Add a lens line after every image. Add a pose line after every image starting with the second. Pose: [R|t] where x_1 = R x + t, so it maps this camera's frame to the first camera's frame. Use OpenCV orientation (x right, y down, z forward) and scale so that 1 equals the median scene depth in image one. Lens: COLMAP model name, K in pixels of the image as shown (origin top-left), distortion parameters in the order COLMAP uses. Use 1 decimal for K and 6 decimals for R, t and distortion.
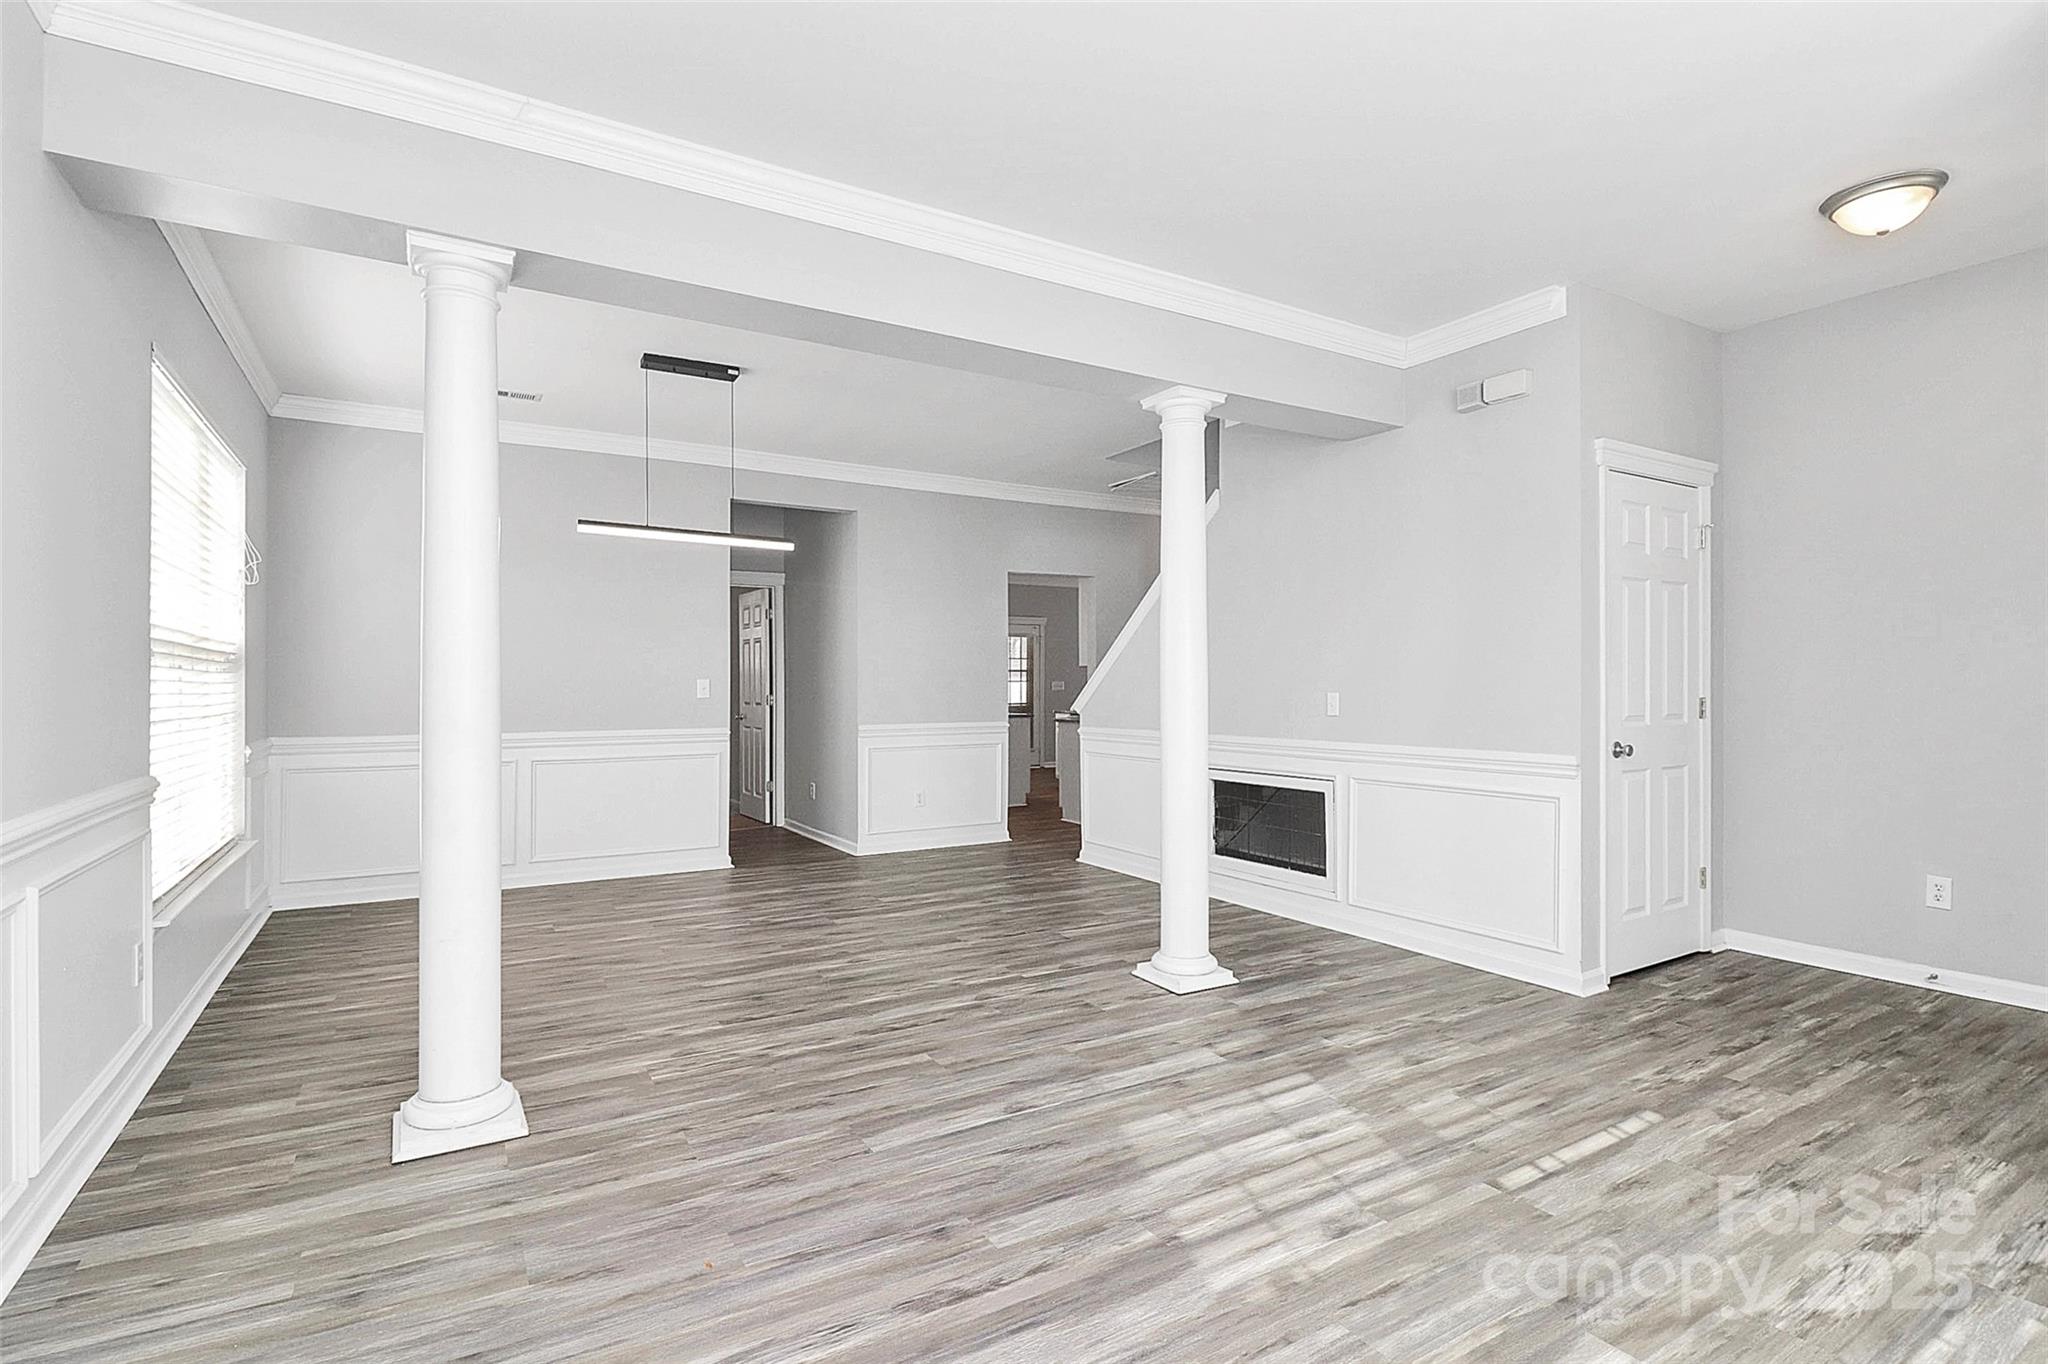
lens RADIAL K [[987.2, 0, 1012.2], [0, 987.2, 678.3], [0, 0, 1]] dist [-0.000427, -0.010548]
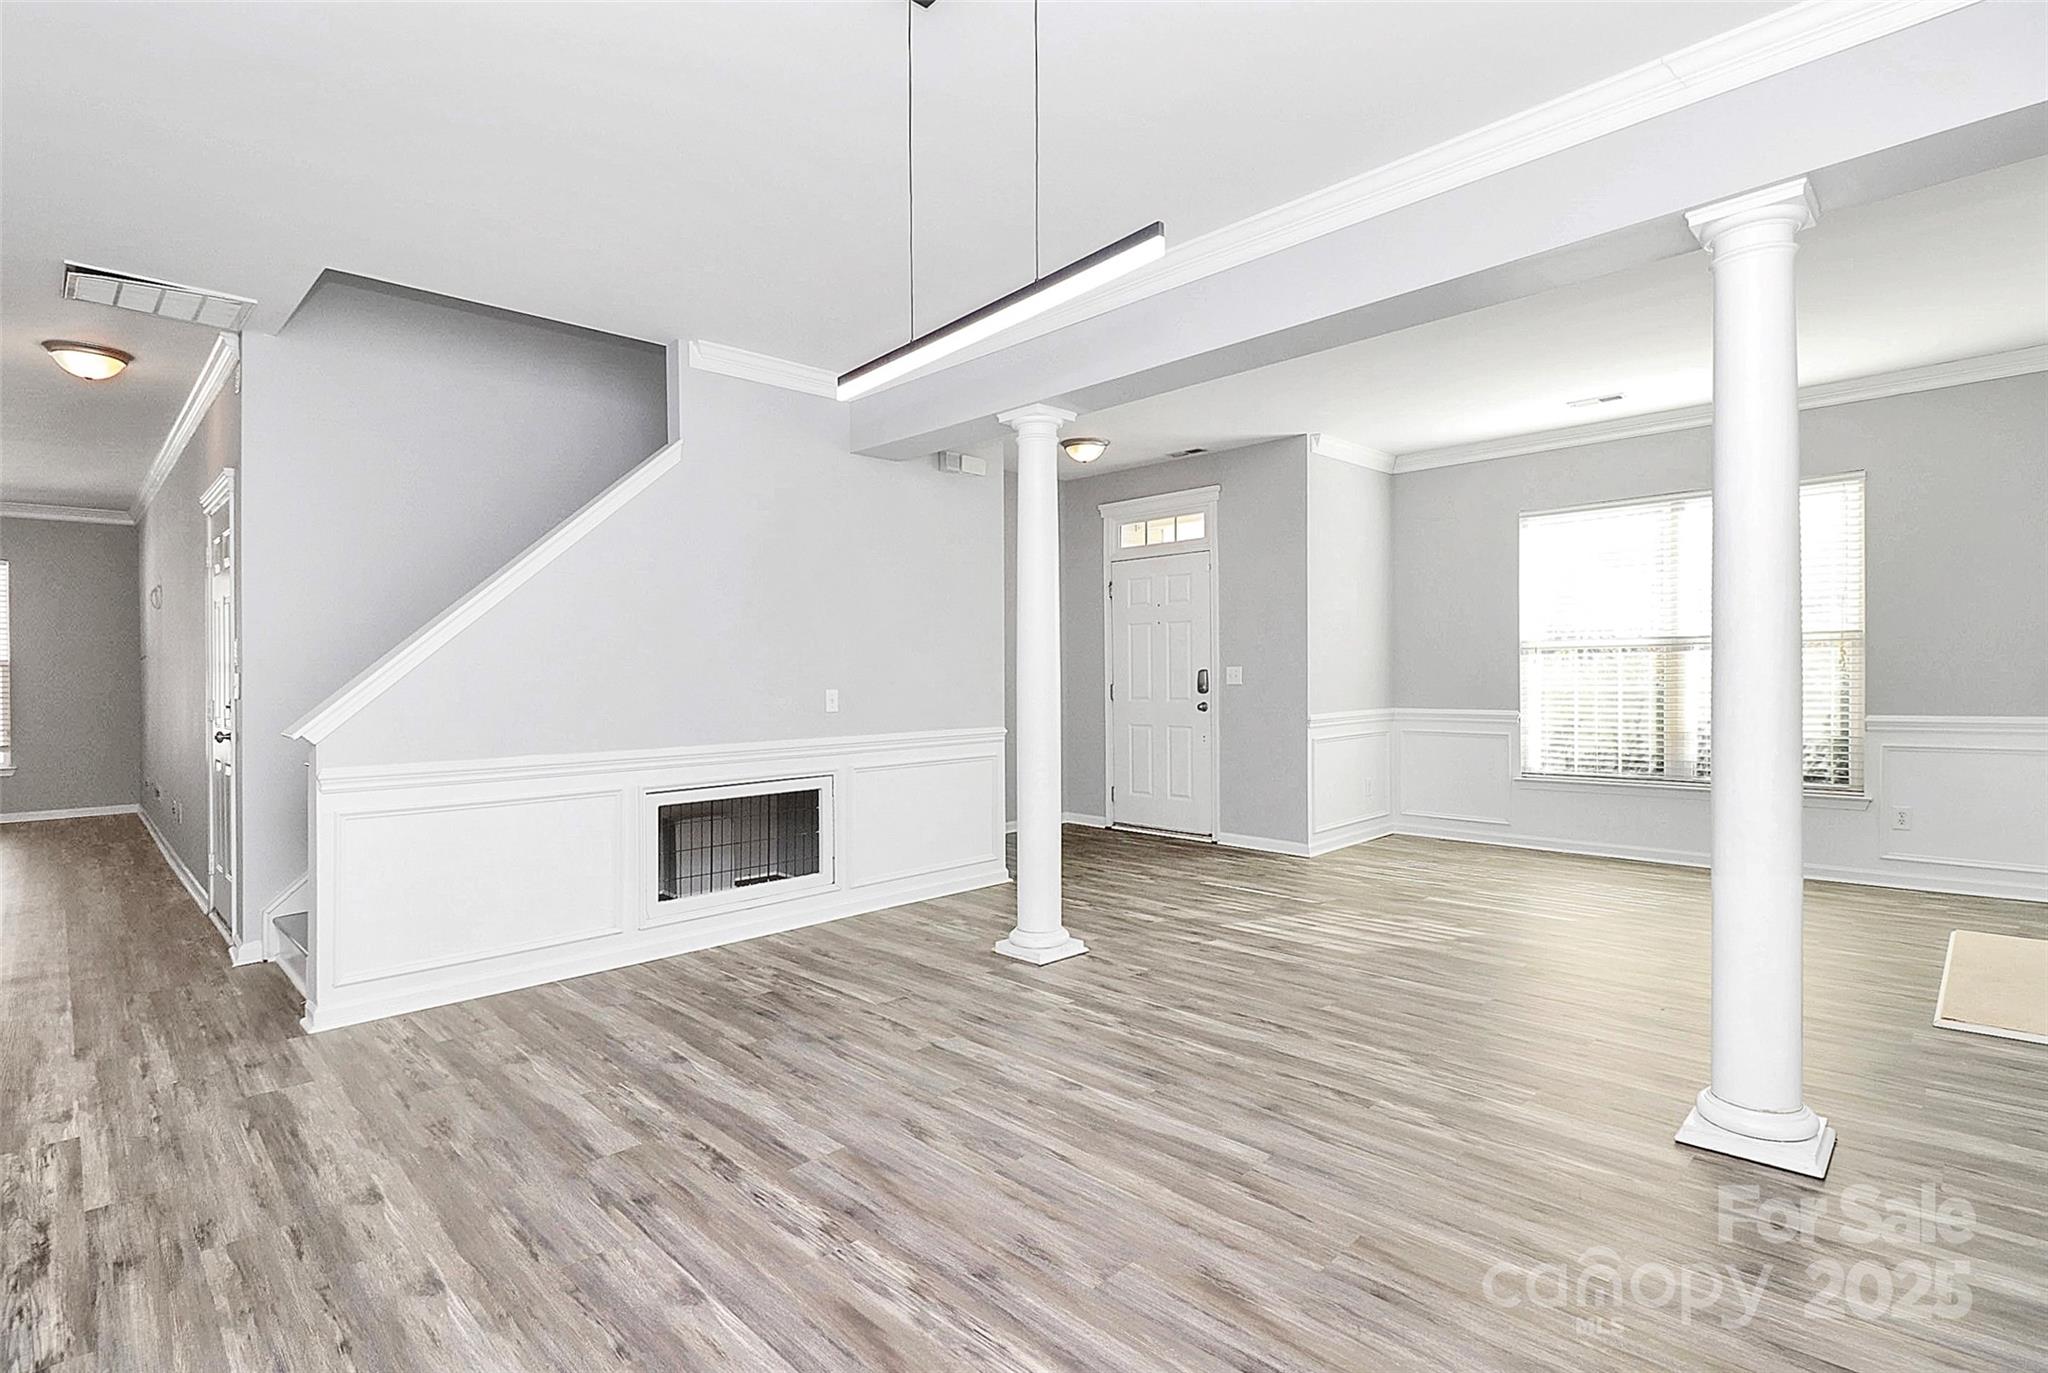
lens RADIAL K [[939.7, 0, 1028.0], [0, 939.7, 686.8], [0, 0, 1]] dist [0.002088, -0.013185]
pose [[-0.228921, -0.014783, 0.973333, -0.885346], [-0.001369, 0.999889, 0.014864, -0.009367], [-0.973444, 0.002070, -0.228915, 1.308334]]
